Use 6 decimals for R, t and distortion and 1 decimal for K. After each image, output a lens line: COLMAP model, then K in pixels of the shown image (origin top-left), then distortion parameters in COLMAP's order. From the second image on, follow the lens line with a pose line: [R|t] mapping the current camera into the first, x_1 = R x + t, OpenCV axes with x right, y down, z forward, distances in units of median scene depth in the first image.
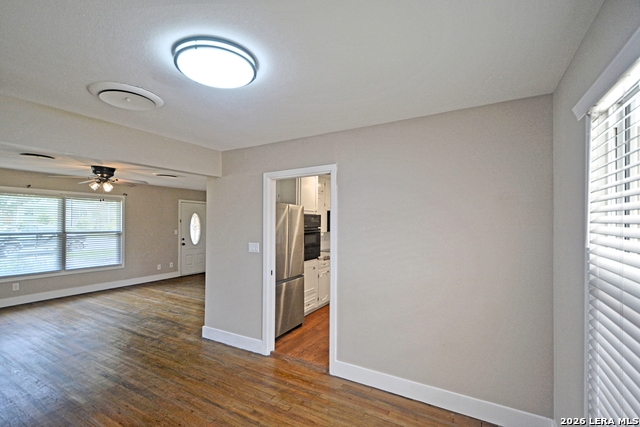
lens RADIAL K [[298.5, 0, 312.8], [0, 298.5, 217.1], [0, 0, 1]] dist [0.013842, -0.004553]
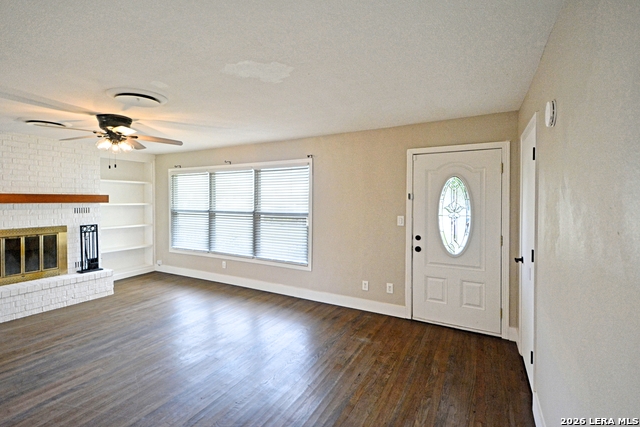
lens RADIAL K [[281.8, 0, 314.3], [0, 281.8, 204.2], [0, 0, 1]] dist [-0.013834, 0.001251]
pose [[0.057902, -0.000873, -0.998322, -0.038381], [0.010588, 0.999944, -0.000261, 0.033524], [0.998266, -0.010555, 0.057908, 1.210994]]
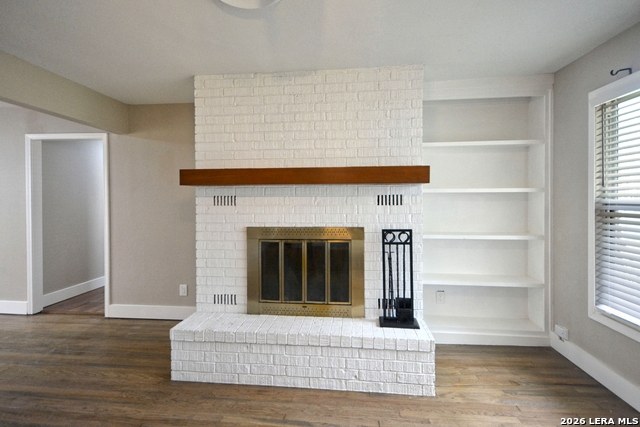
lens RADIAL K [[329.6, 0, 320.4], [0, 329.6, 200.8], [0, 0, 1]] dist [0.013786, -0.000969]
pose [[-0.895432, -0.005620, -0.445163, -0.577022], [-0.004084, 0.999982, -0.004411, 0.048191], [0.445179, -0.002132, -0.895439, 0.977014]]
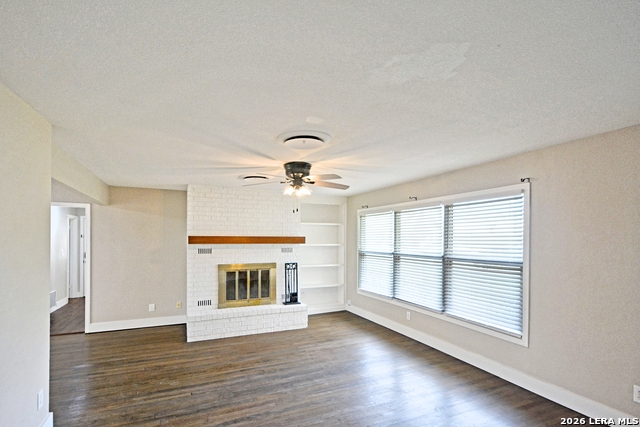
lens RADIAL K [[298.5, 0, 322.0], [0, 298.5, 237.9], [0, 0, 1]] dist [0.013842, -0.004553]
pose [[-0.558591, -0.020124, -0.829199, -0.121399], [-0.002297, 0.999739, -0.022715, 0.026111], [0.829440, -0.010783, -0.558492, 1.241531]]
